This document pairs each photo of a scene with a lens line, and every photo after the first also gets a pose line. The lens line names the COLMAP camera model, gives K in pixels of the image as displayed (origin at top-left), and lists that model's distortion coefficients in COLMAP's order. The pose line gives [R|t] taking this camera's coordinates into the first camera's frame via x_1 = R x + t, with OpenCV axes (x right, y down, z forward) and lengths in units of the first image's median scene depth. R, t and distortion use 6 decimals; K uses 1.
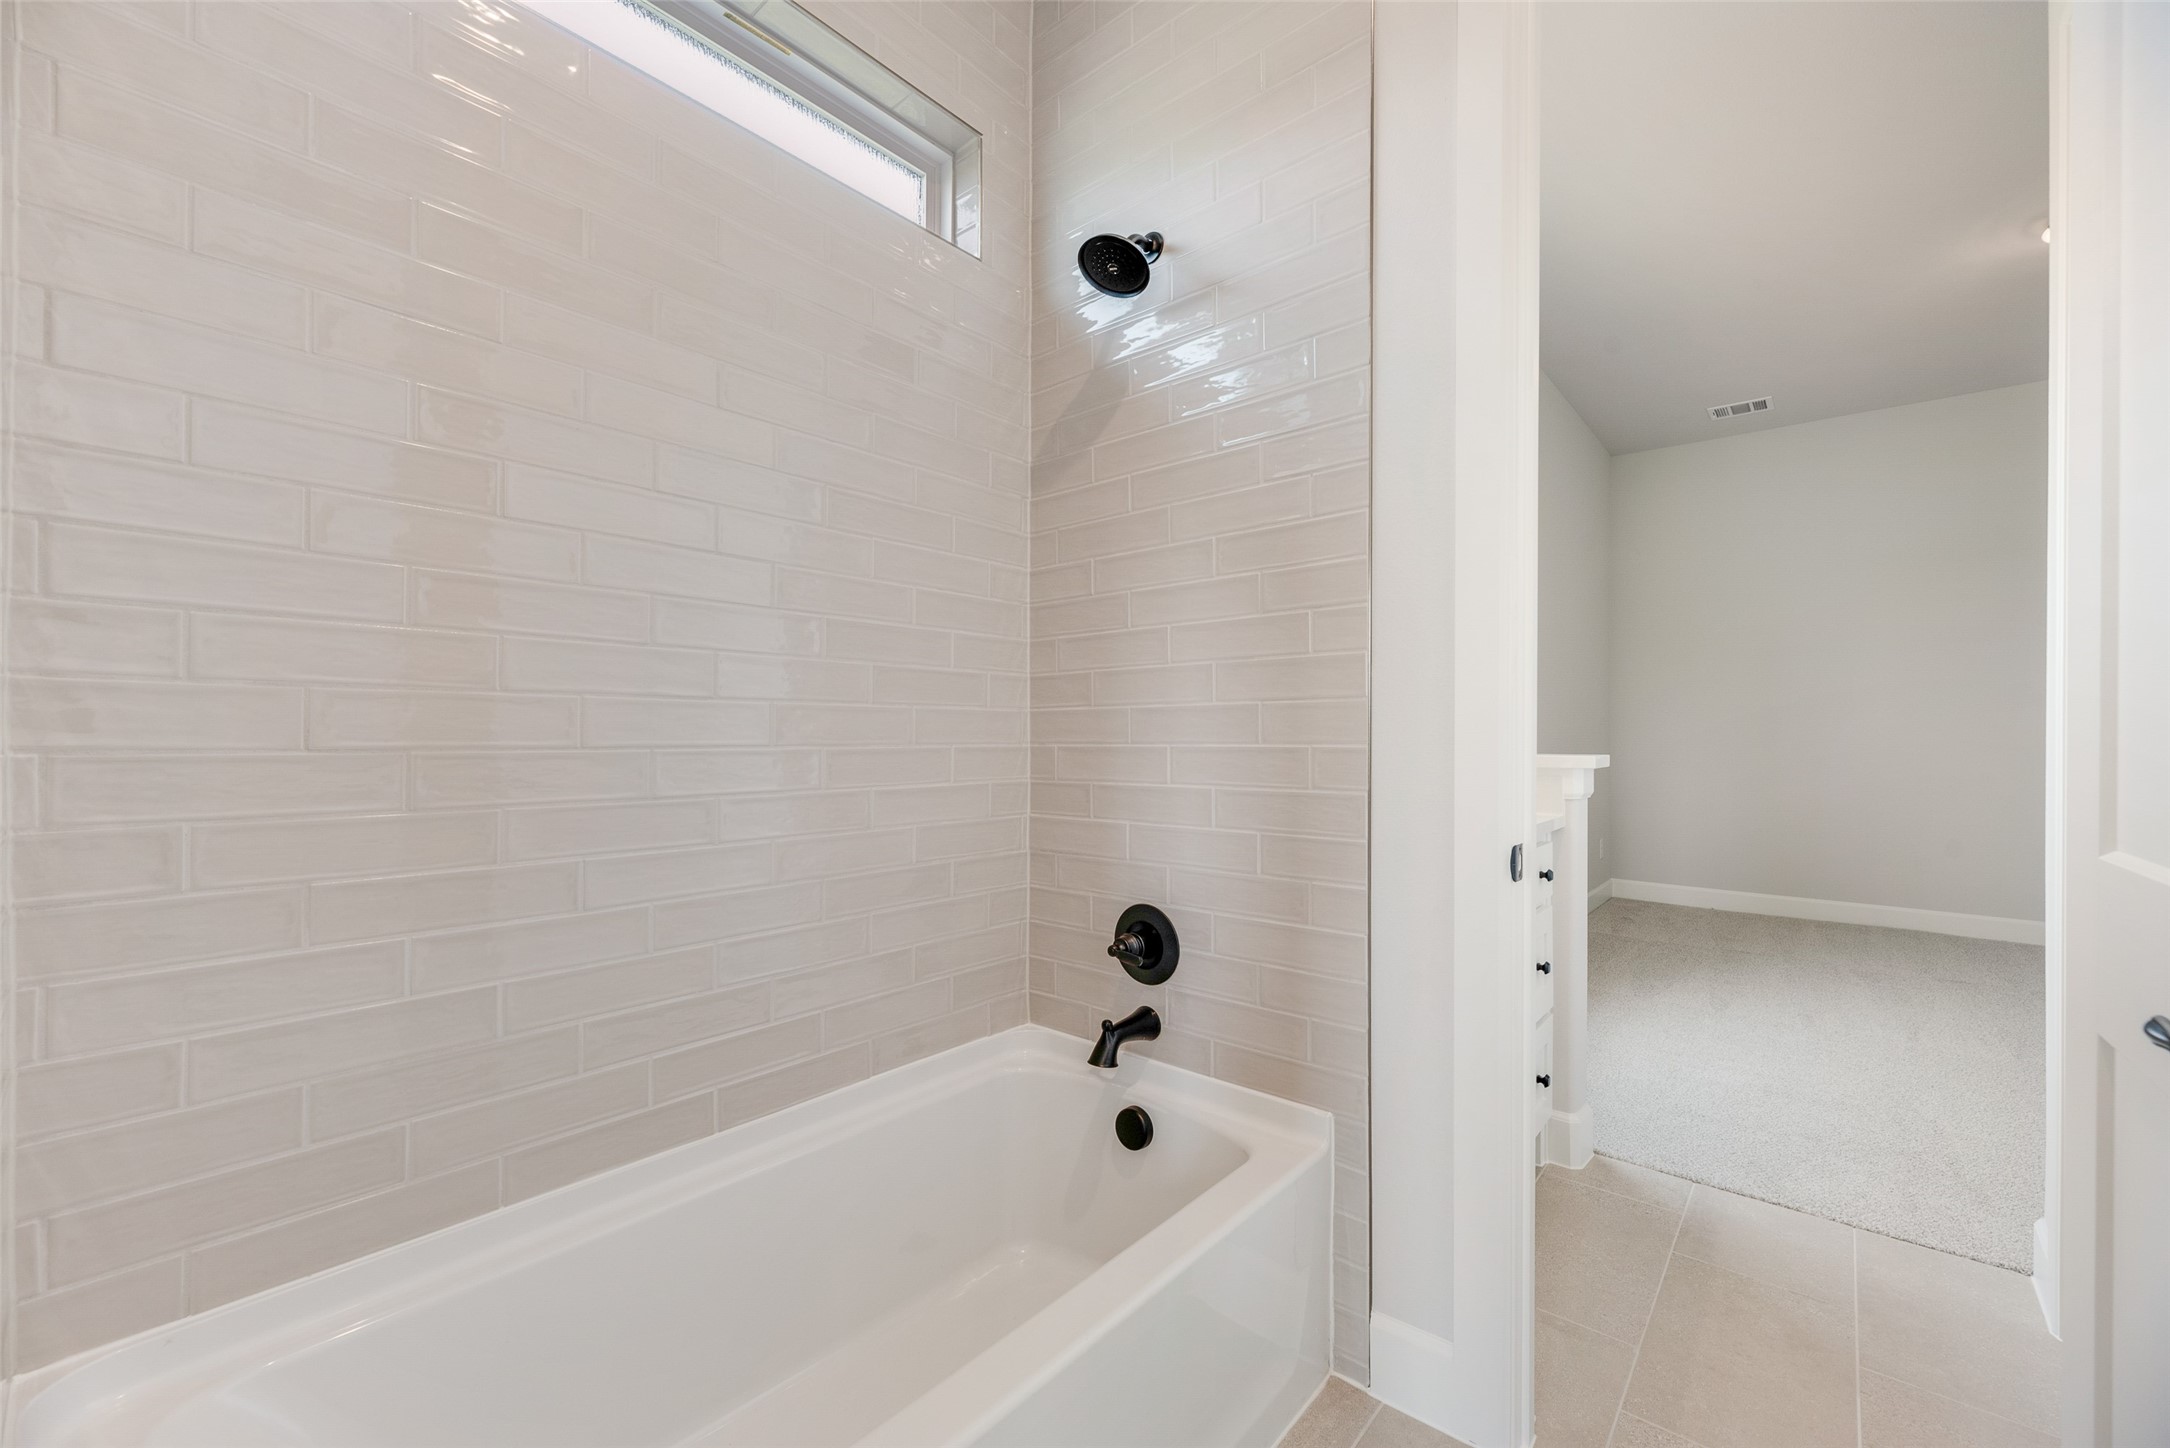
lens RADIAL K [[880.4, 0, 1085.1], [0, 880.4, 725.3], [0, 0, 1]] dist [0.003424, 0.000262]
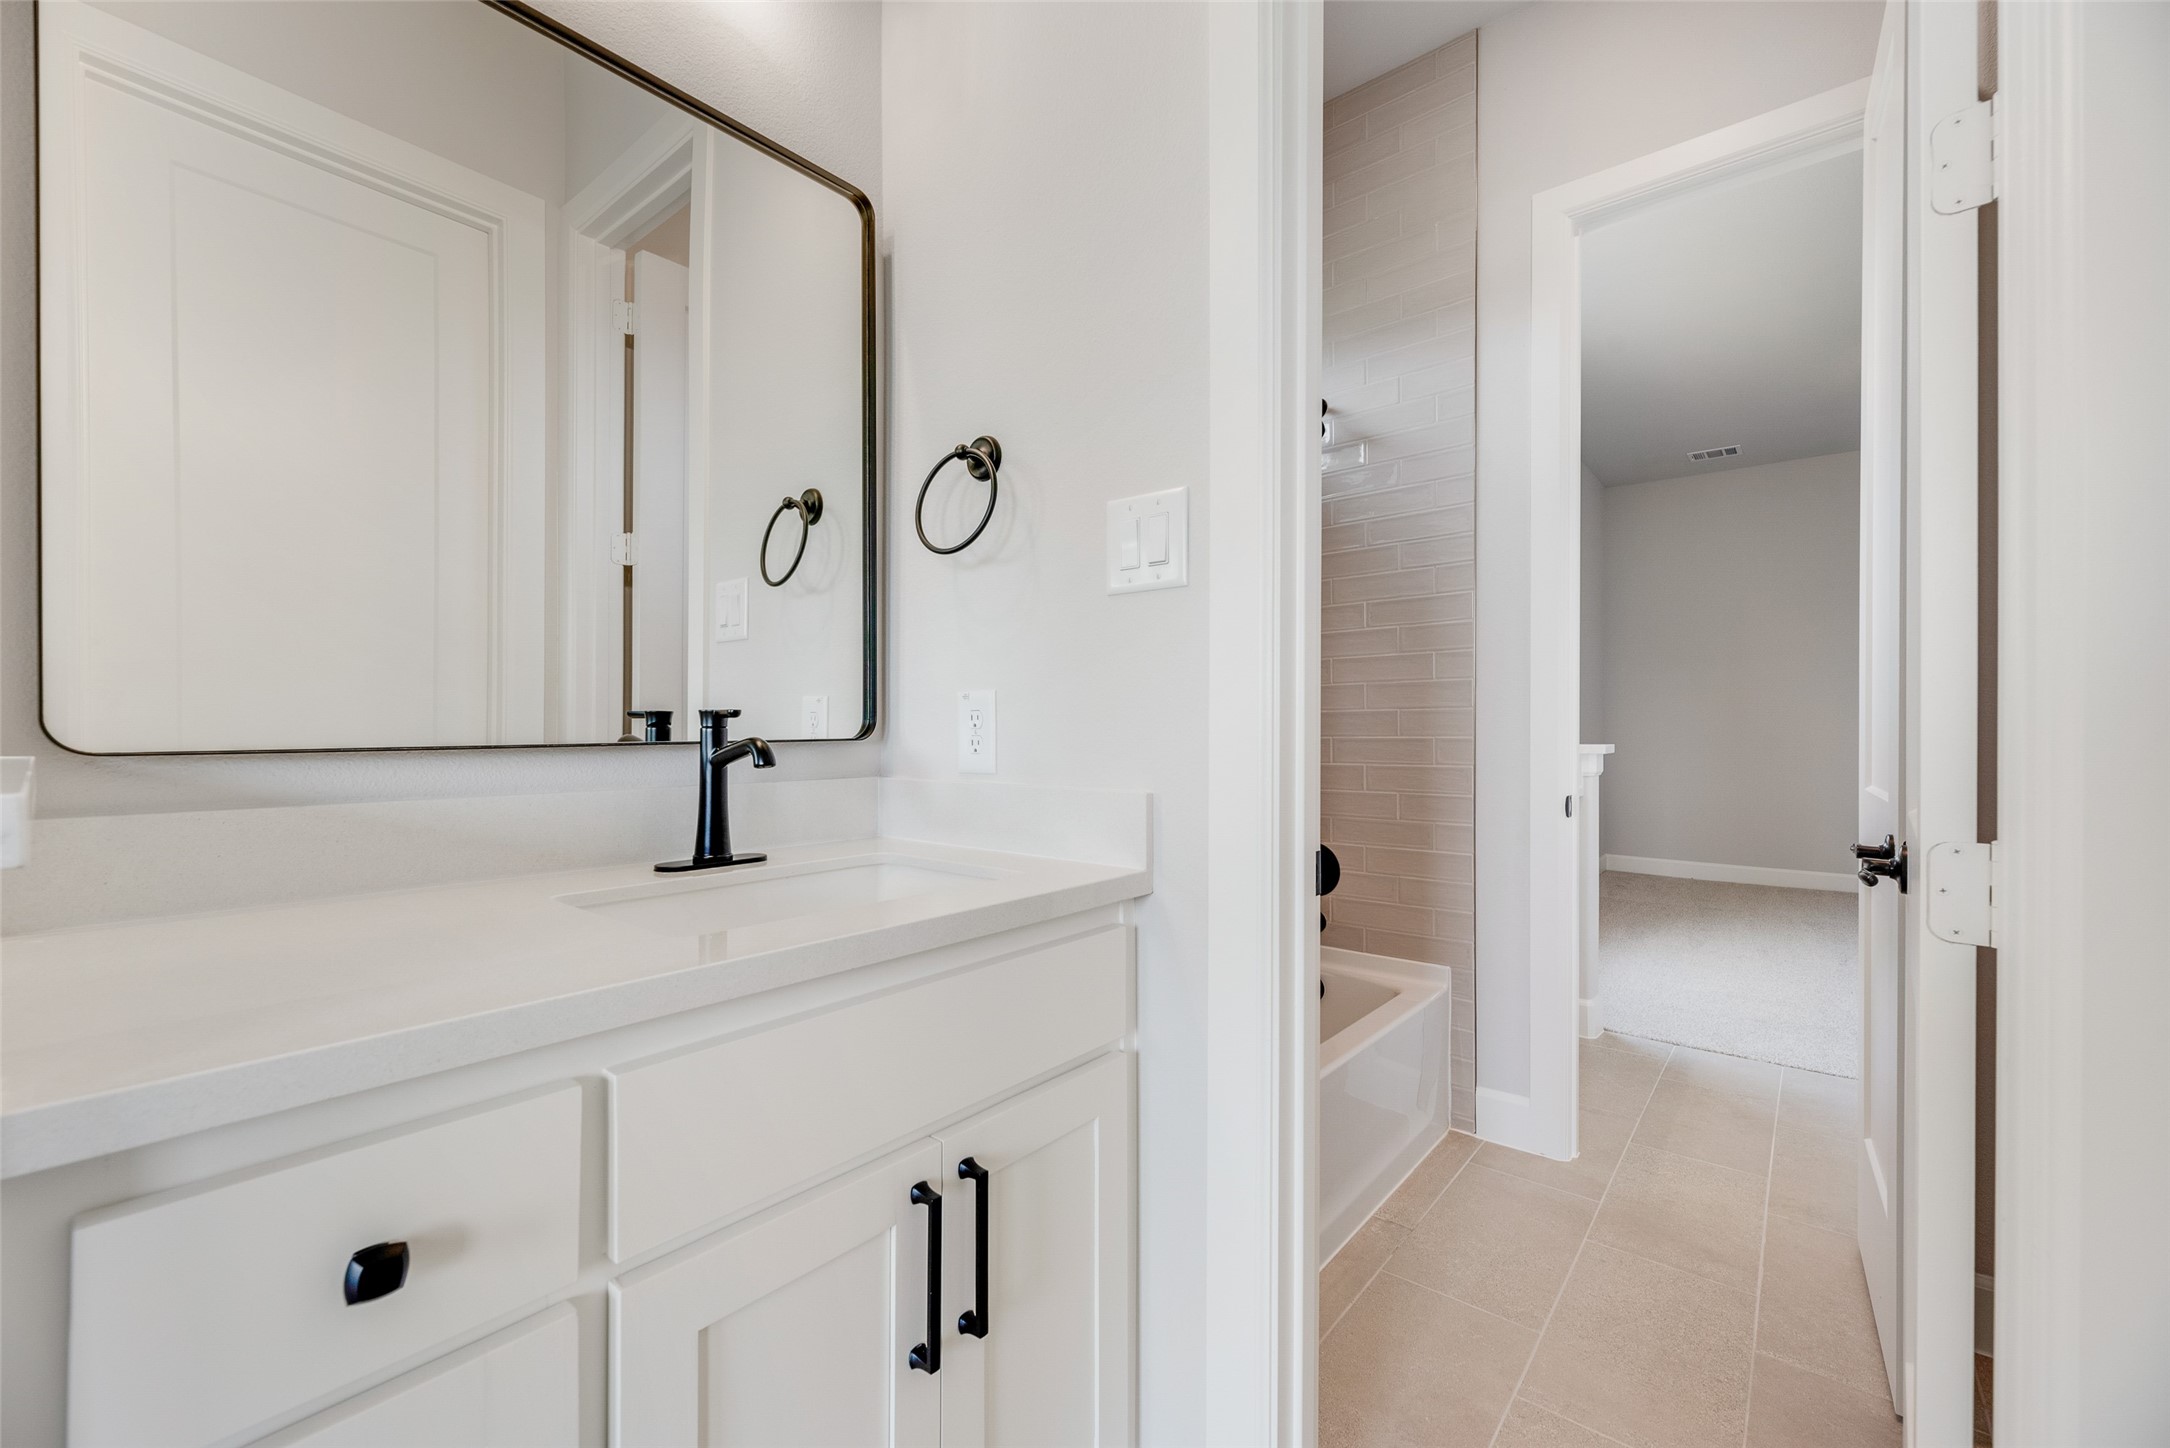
lens RADIAL K [[880.4, 0, 1086.5], [0, 880.4, 716.8], [0, 0, 1]] dist [0.003424, 0.000262]
pose [[0.999910, 0.000179, 0.013427, -0.330087], [-0.000149, 0.999997, -0.002276, -0.008738], [-0.013427, 0.002274, 0.999907, -0.487776]]
